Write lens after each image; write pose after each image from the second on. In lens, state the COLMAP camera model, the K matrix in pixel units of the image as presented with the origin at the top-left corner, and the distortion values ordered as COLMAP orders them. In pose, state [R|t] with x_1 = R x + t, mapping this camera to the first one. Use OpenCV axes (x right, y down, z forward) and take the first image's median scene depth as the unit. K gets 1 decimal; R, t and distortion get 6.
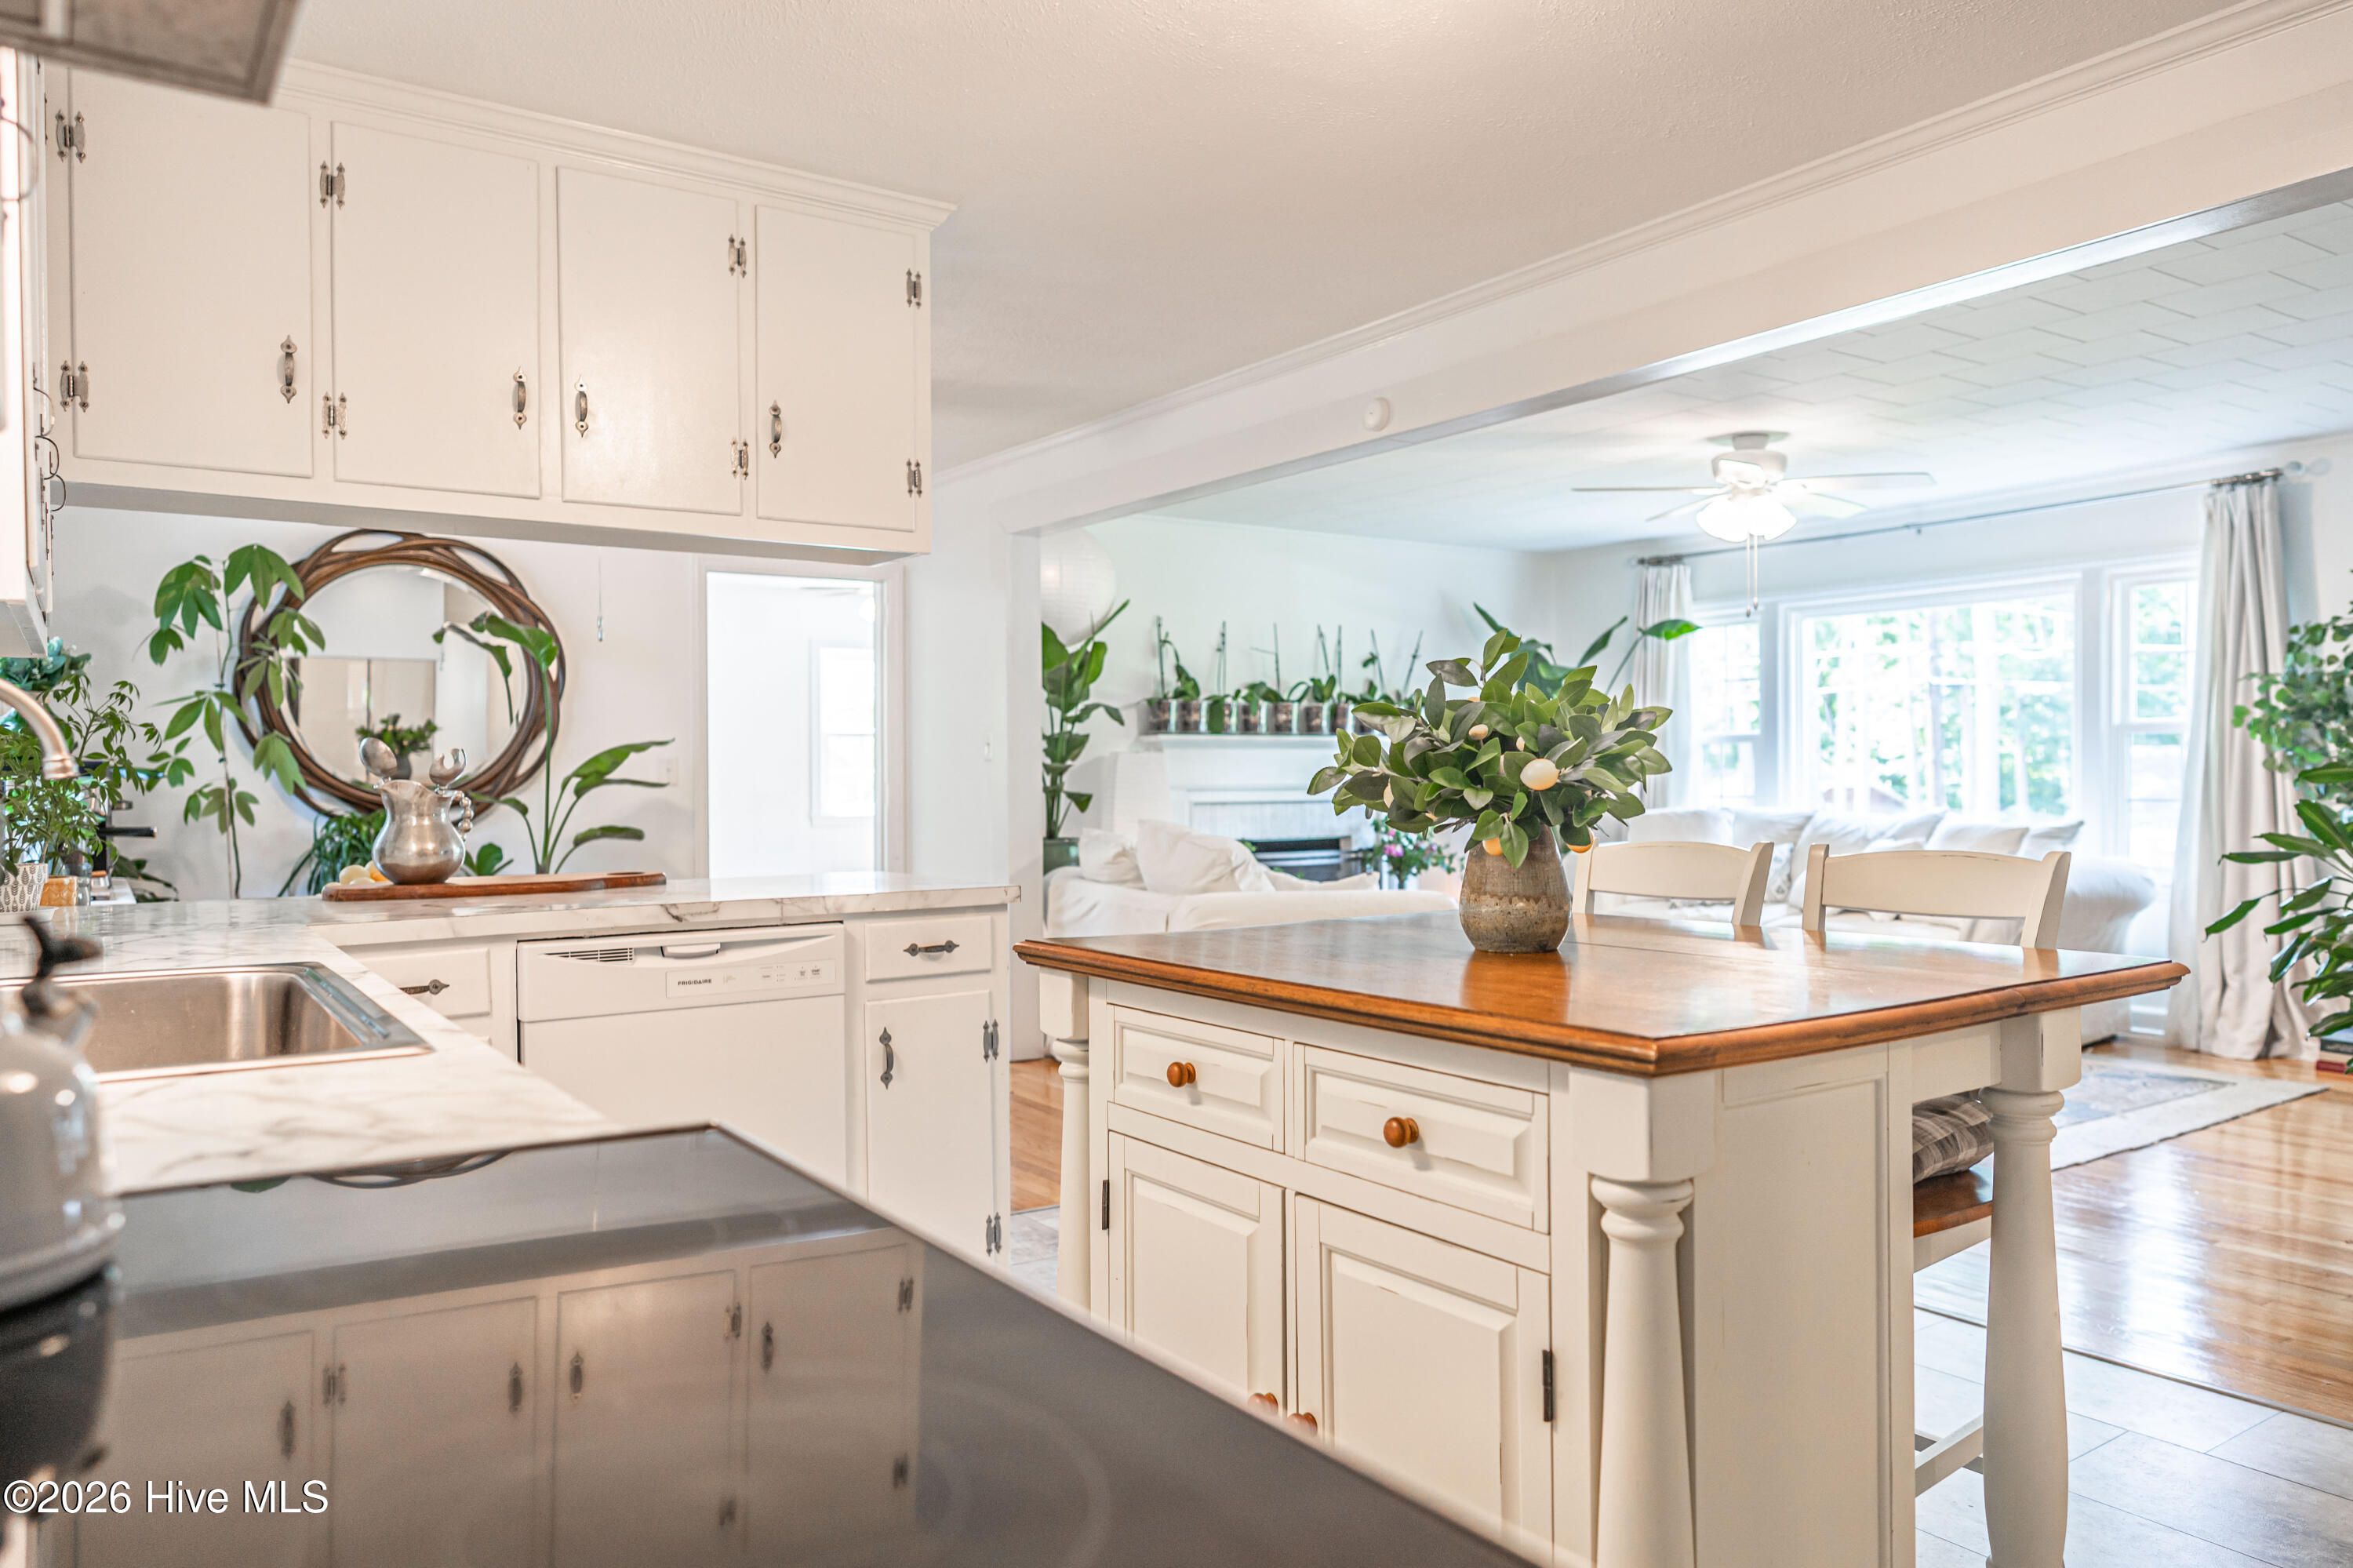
lens RADIAL K [[1621.4, 0, 1172.0], [0, 1621.4, 796.5], [0, 0, 1]] dist [0.008470, 0.000777]
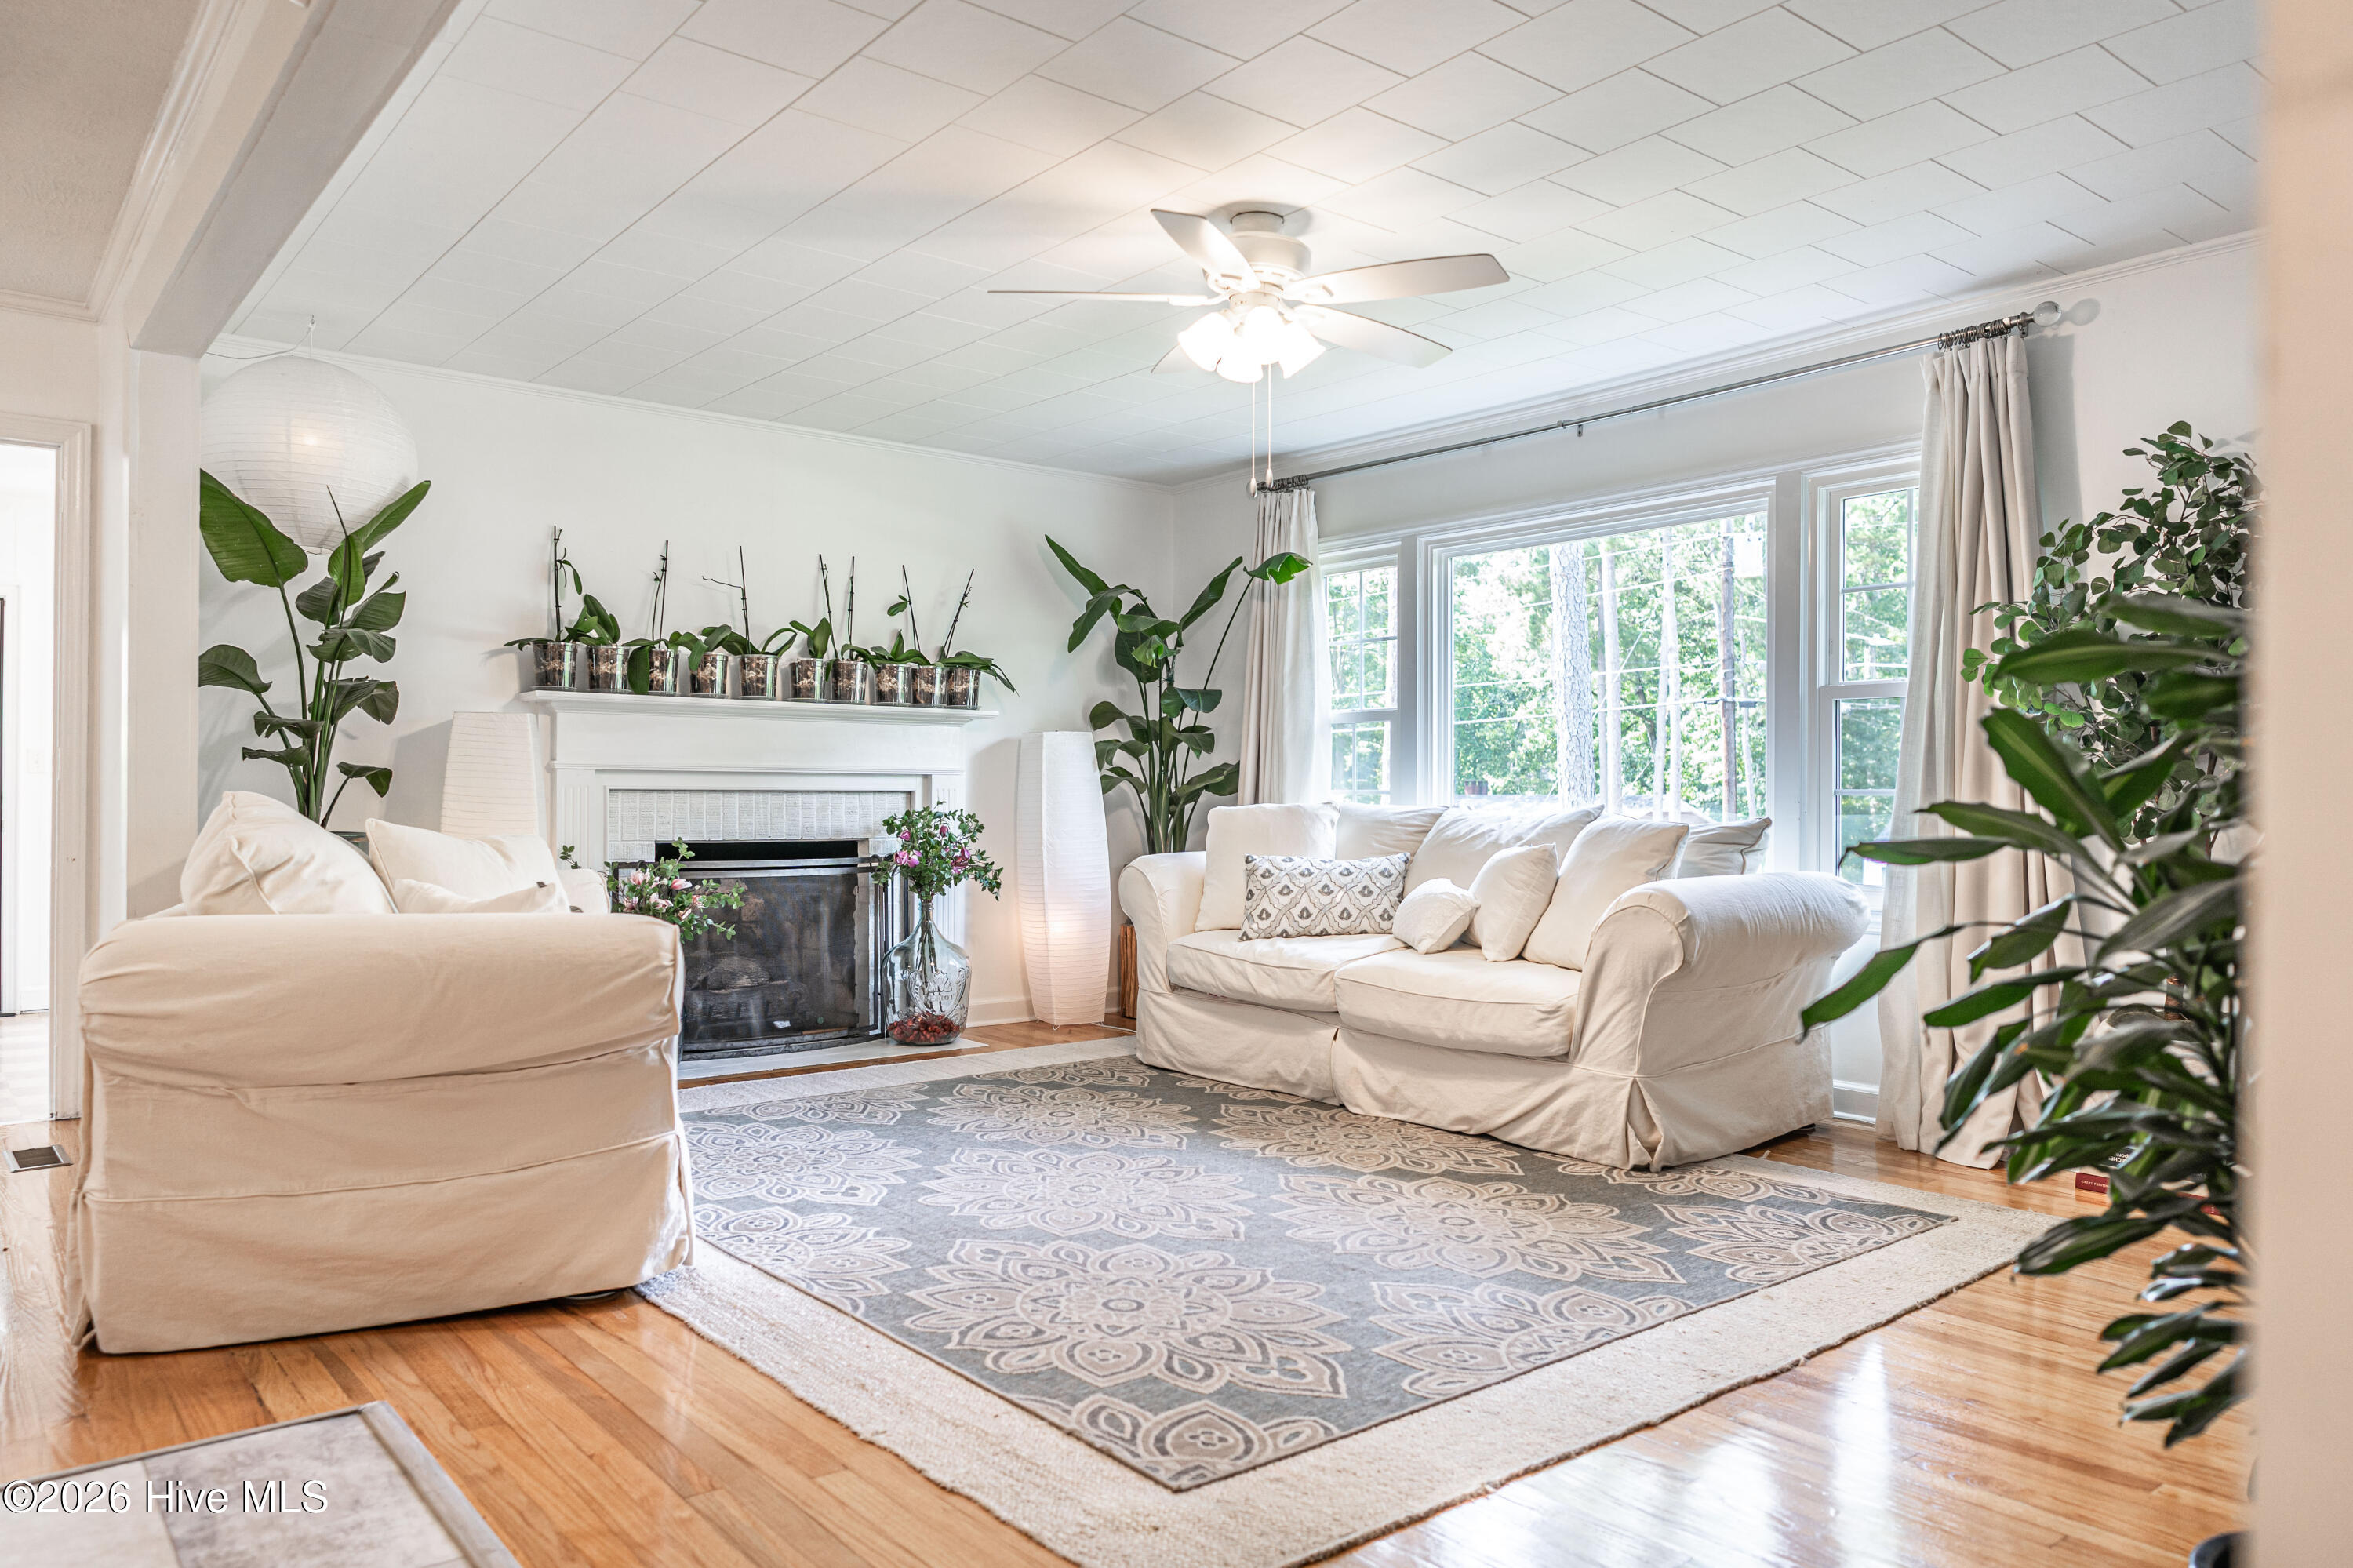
lens RADIAL K [[1601.2, 0, 1160.9], [0, 1601.2, 786.3], [0, 0, 1]] dist [-0.006500, -0.000684]
pose [[0.996821, 0.012189, 0.078741, 0.254357], [-0.010662, 0.999748, -0.019779, 0.018176], [-0.078962, 0.018876, 0.996699, 0.346048]]
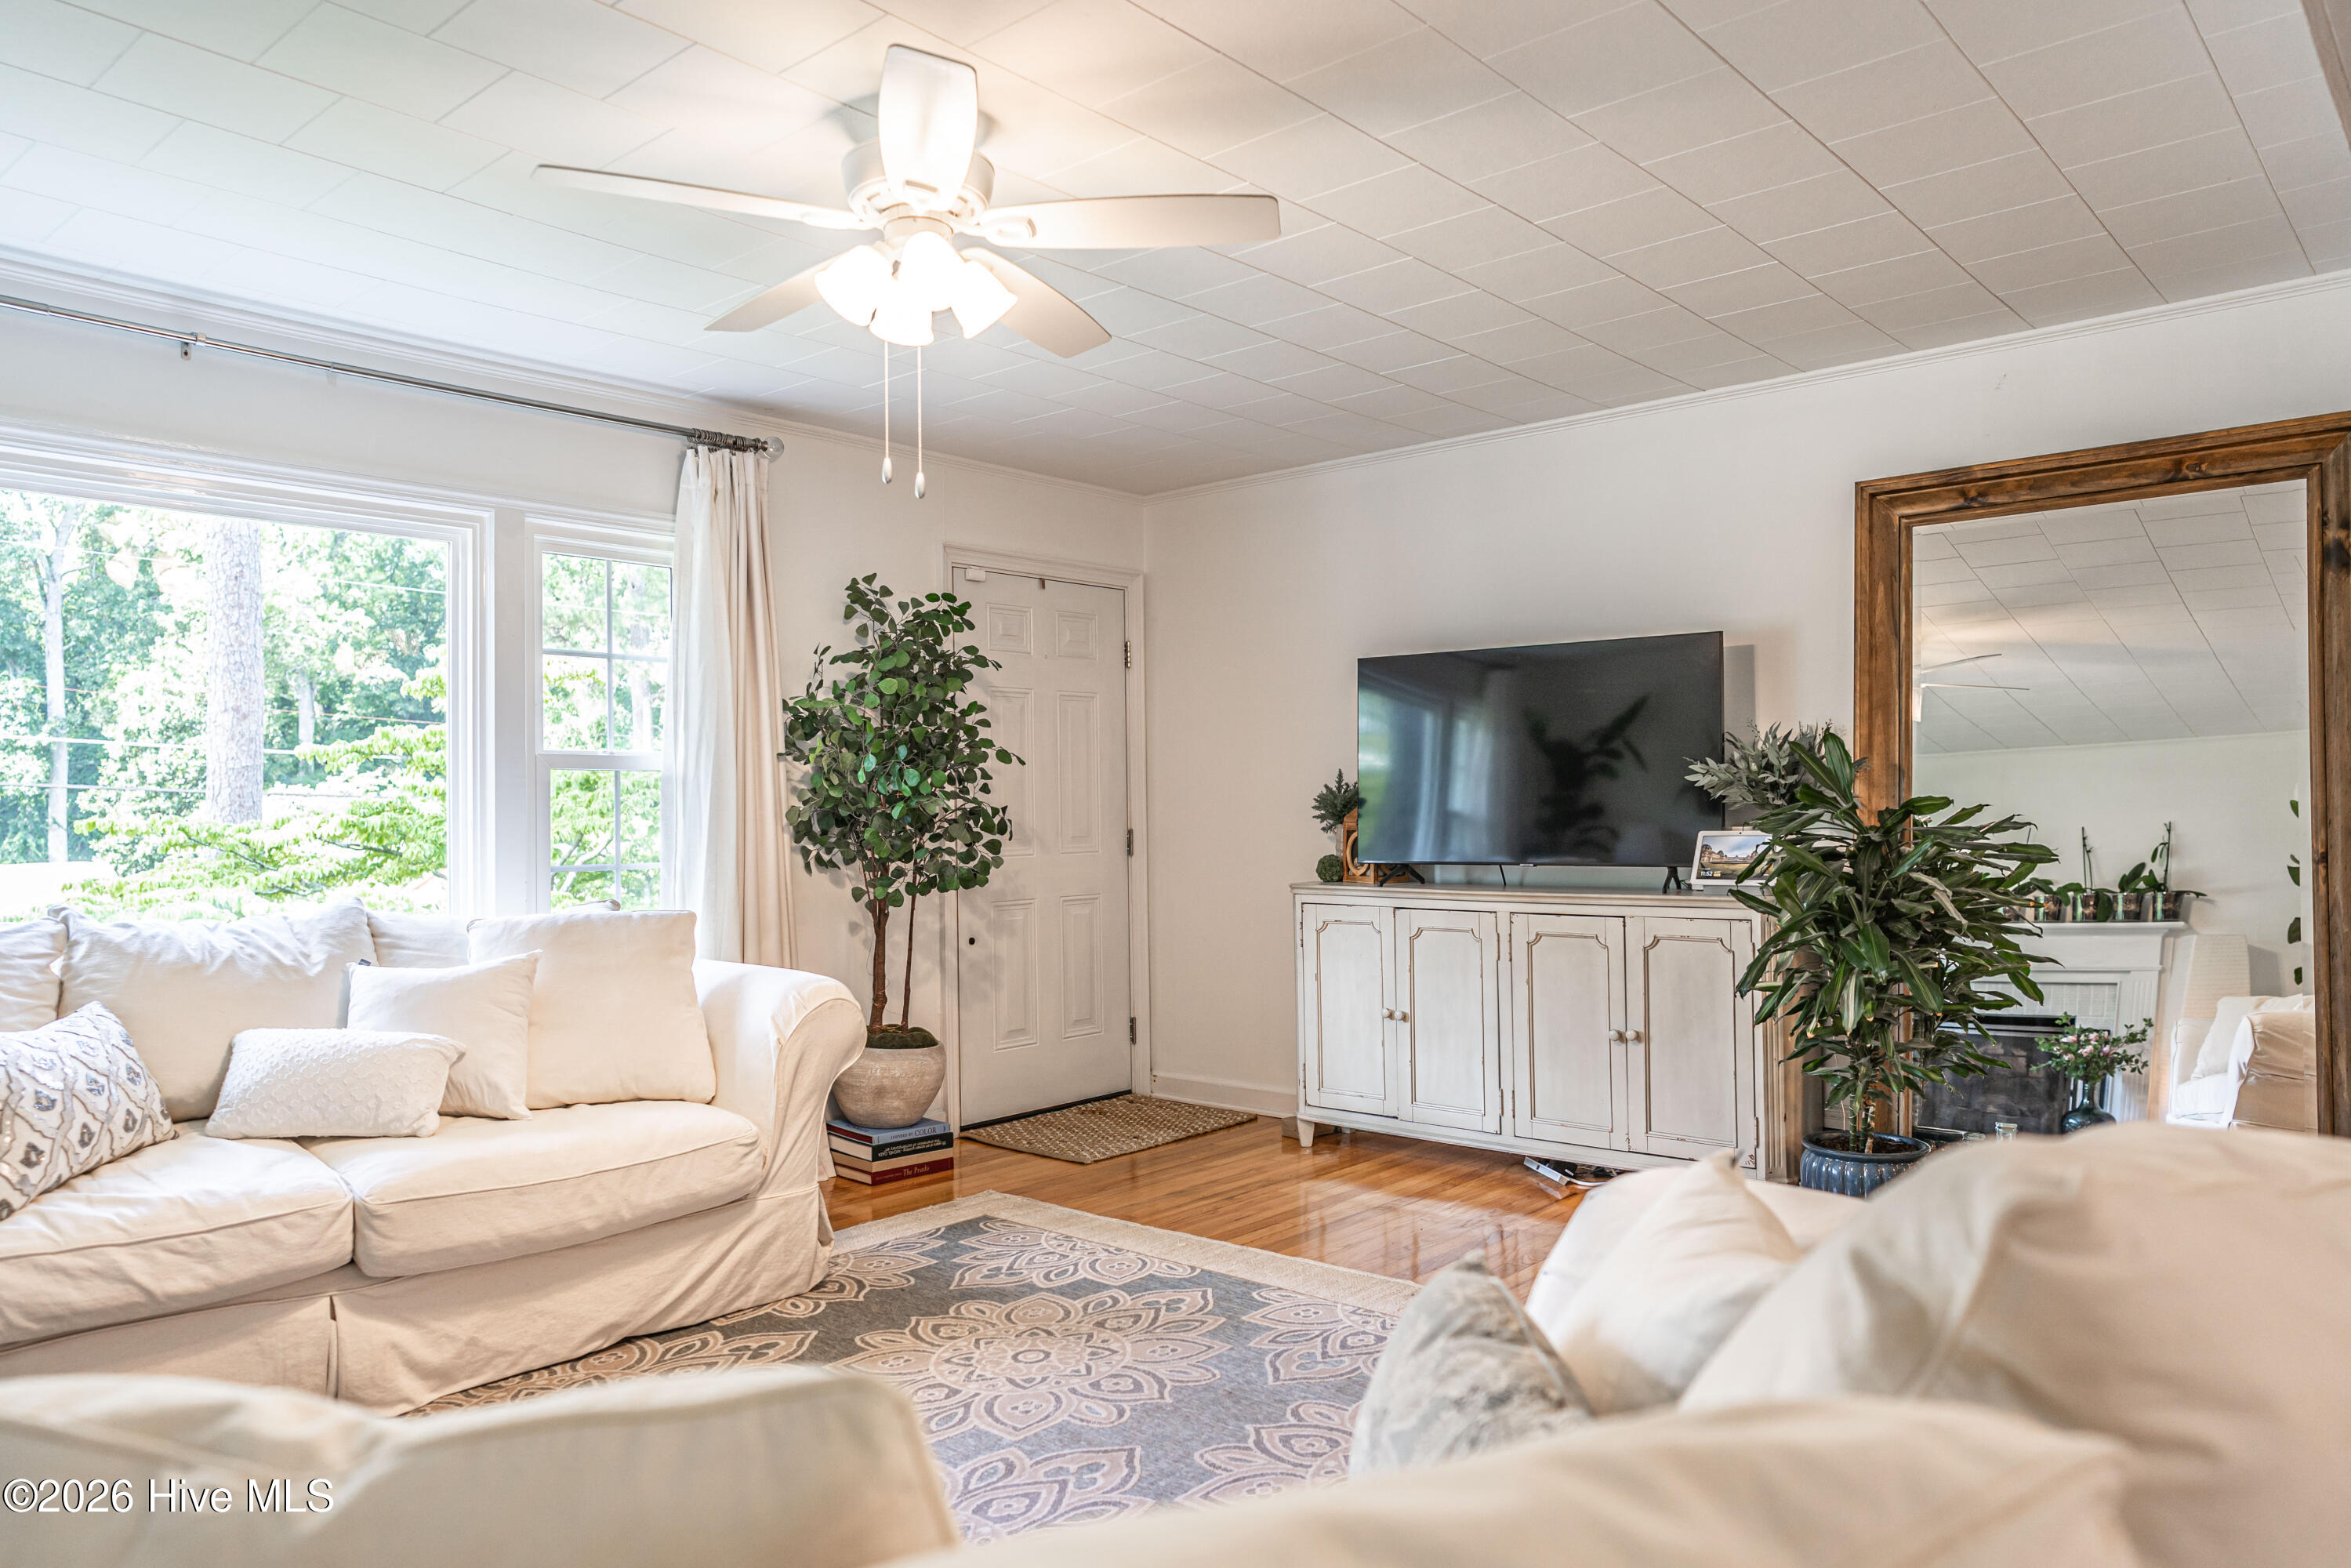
lens RADIAL K [[1571.9, 0, 1158.5], [0, 1571.9, 785.2], [0, 0, 1]] dist [-0.002927, 0.004773]
pose [[-0.246090, 0.028022, 0.968842, -0.106271], [0.030236, 0.999317, -0.021224, -0.012636], [-0.968775, 0.024070, -0.246769, 0.995502]]
